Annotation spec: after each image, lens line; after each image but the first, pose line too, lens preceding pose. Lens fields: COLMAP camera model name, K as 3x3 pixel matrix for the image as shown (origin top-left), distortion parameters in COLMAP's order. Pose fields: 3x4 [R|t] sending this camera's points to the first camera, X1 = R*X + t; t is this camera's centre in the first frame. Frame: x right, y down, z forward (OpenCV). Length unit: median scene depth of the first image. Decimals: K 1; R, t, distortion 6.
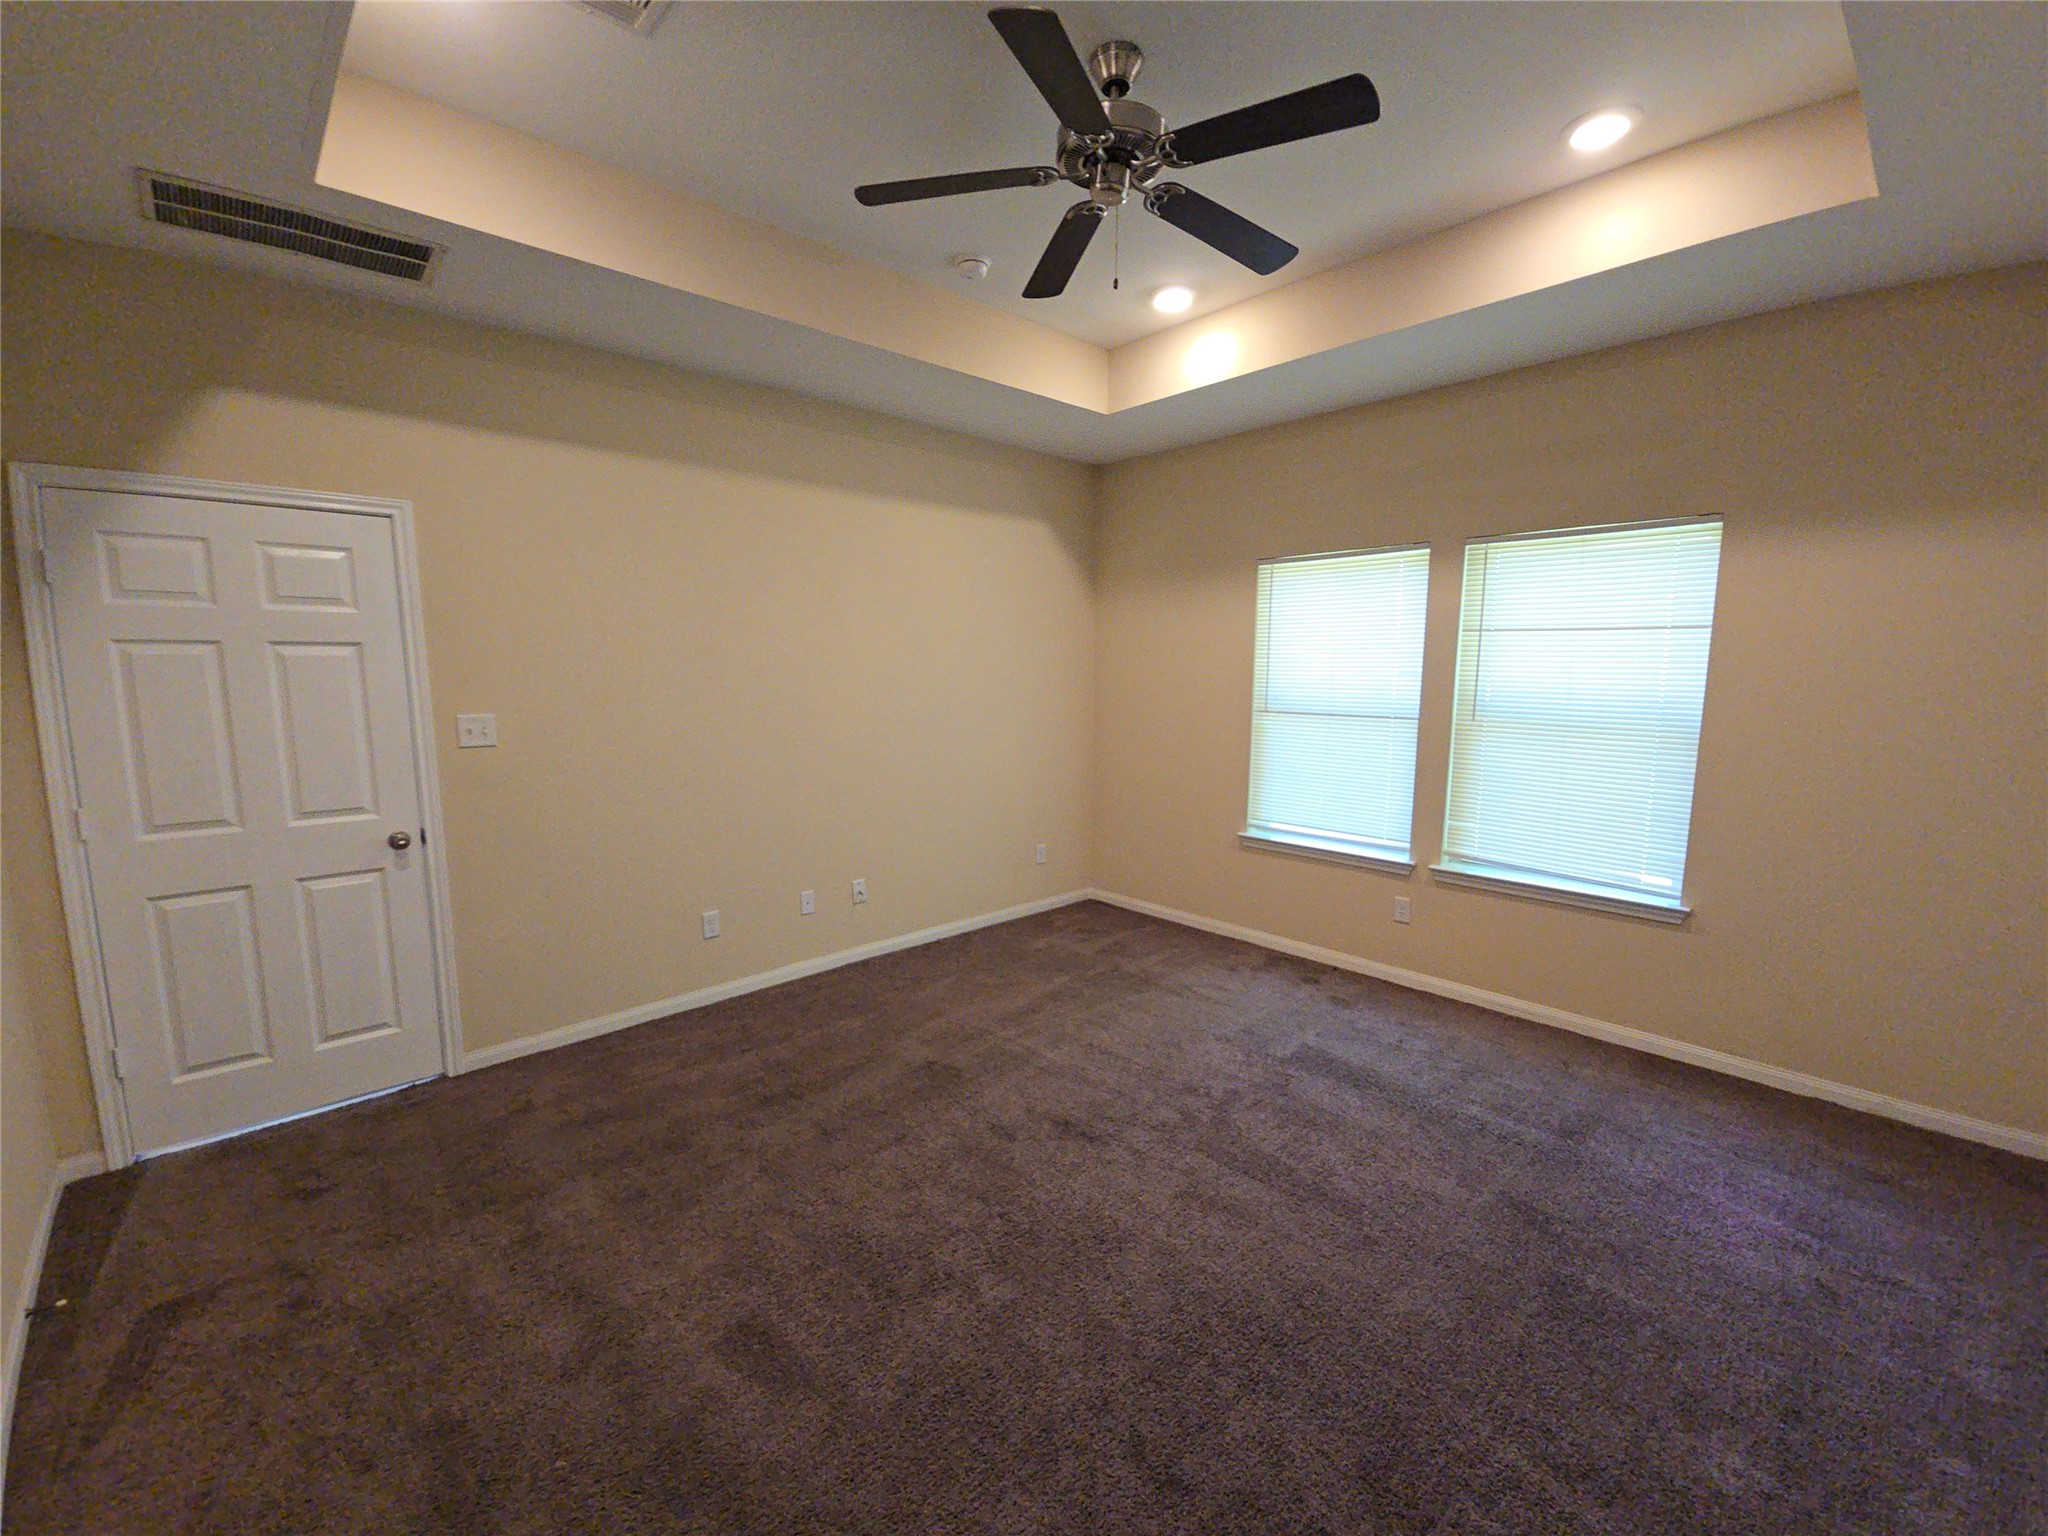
lens RADIAL K [[835.3, 0, 1024.0], [0, 835.3, 768.0], [0, 0, 1]] dist [-0.011829, -0.000007]
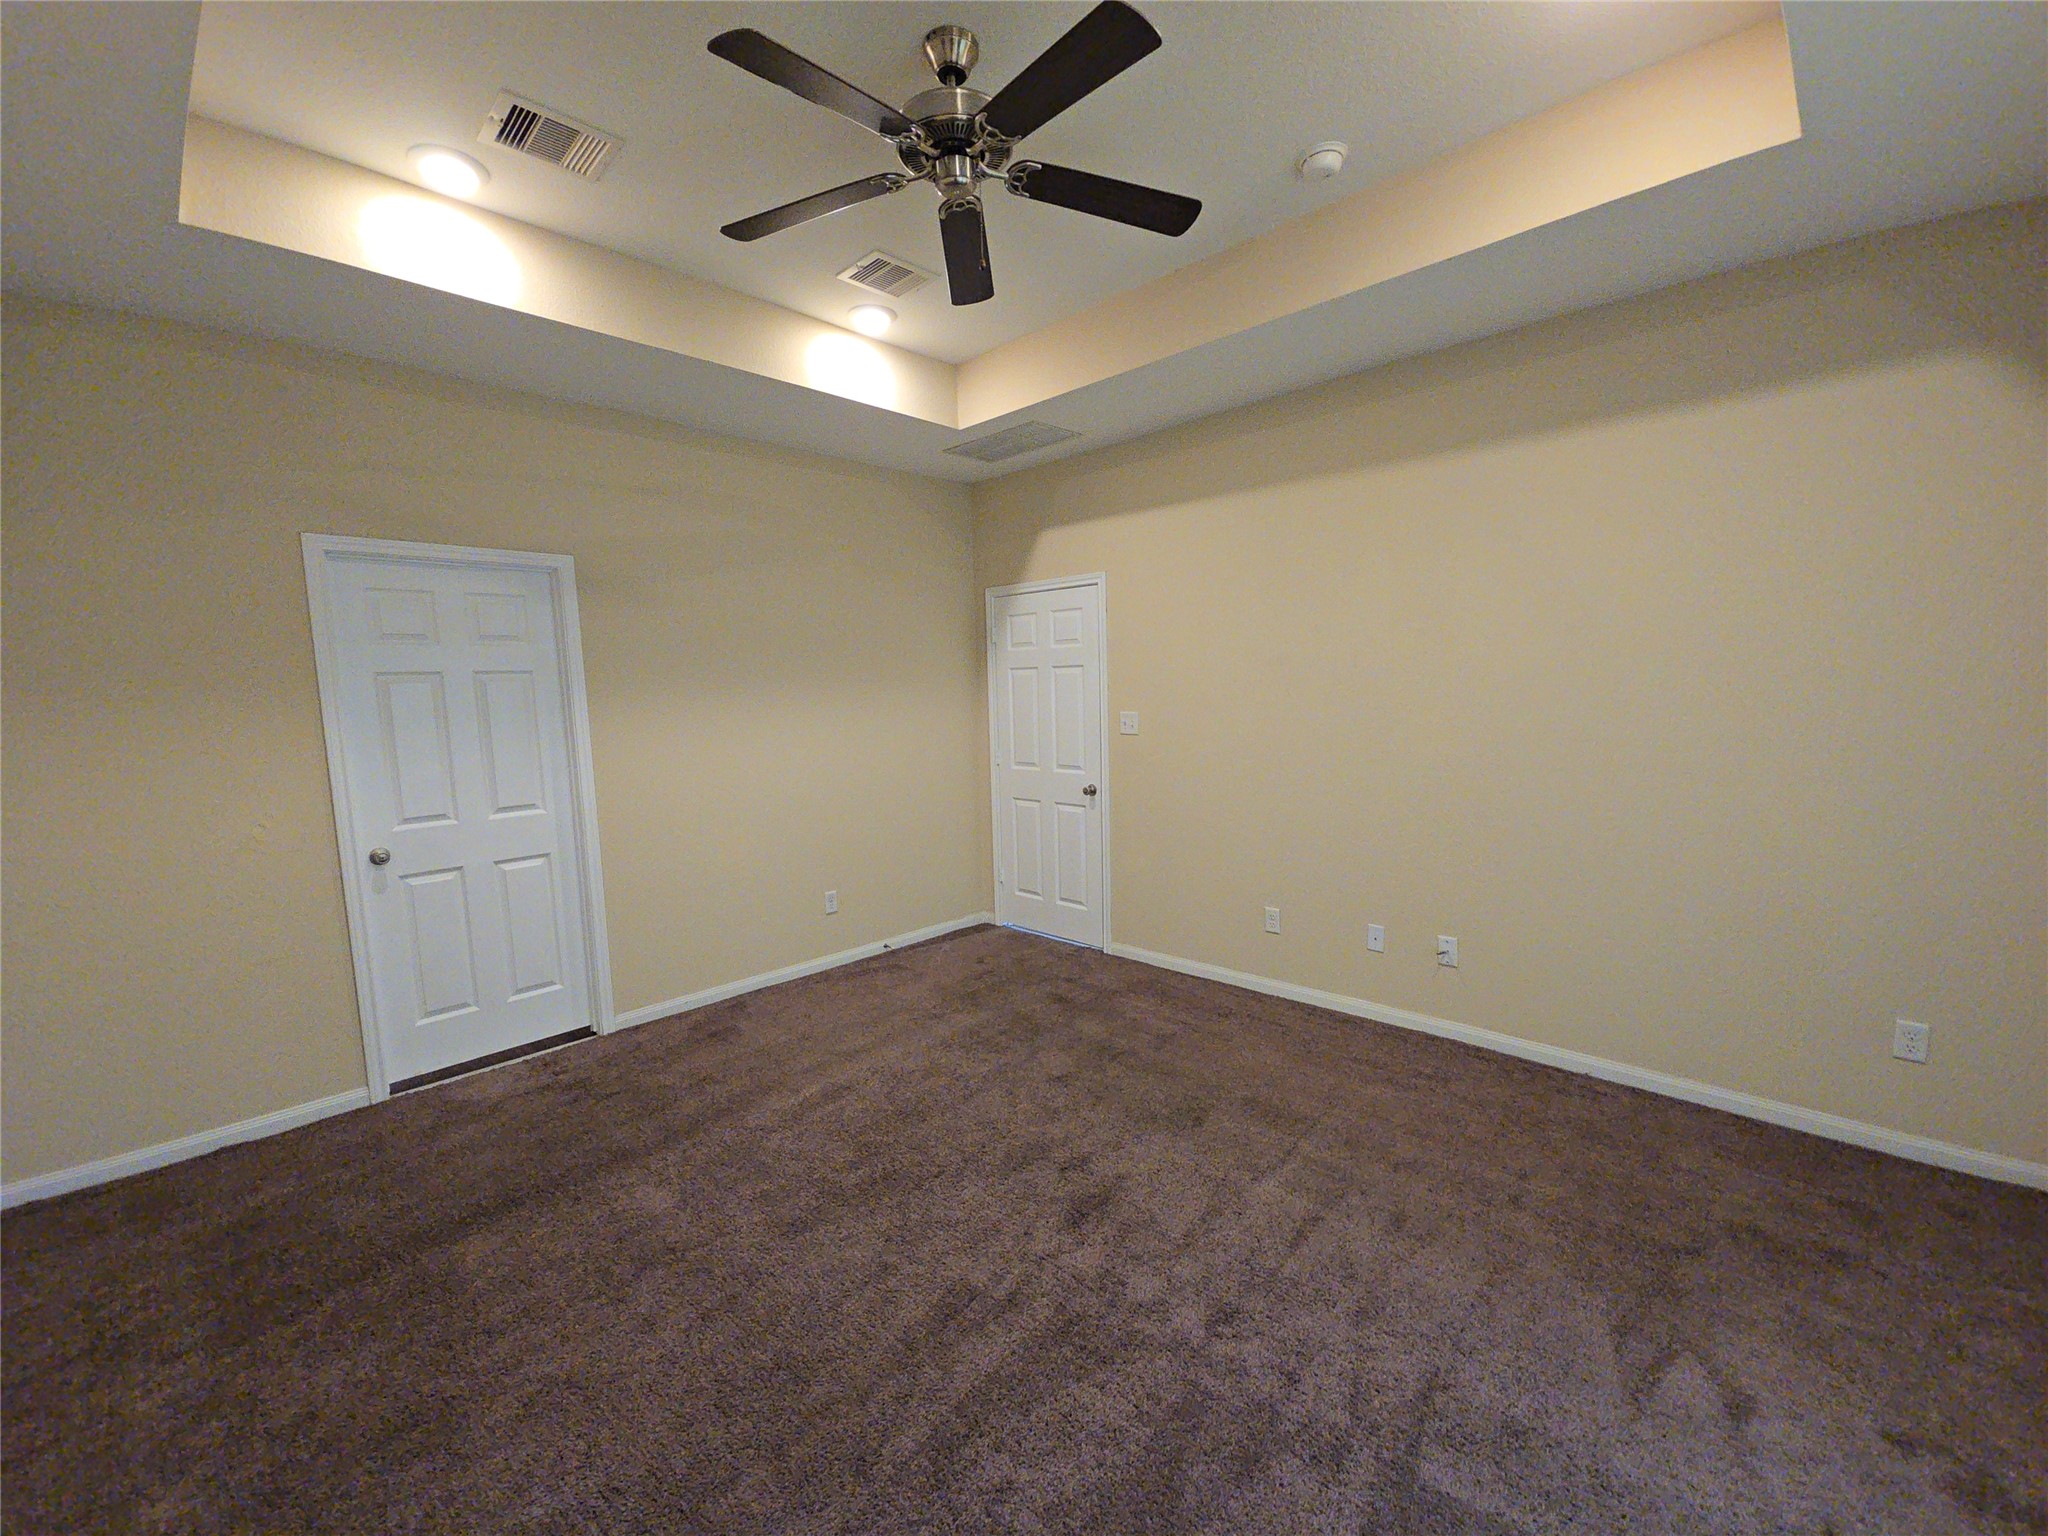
lens RADIAL K [[835.3, 0, 1024.0], [0, 835.3, 768.0], [0, 0, 1]] dist [-0.011829, -0.000007]
pose [[0.050456, 0.098853, -0.993822, 0.821203], [-0.096202, 0.990943, 0.093683, -0.091259], [0.994082, 0.090881, 0.059509, 0.786865]]
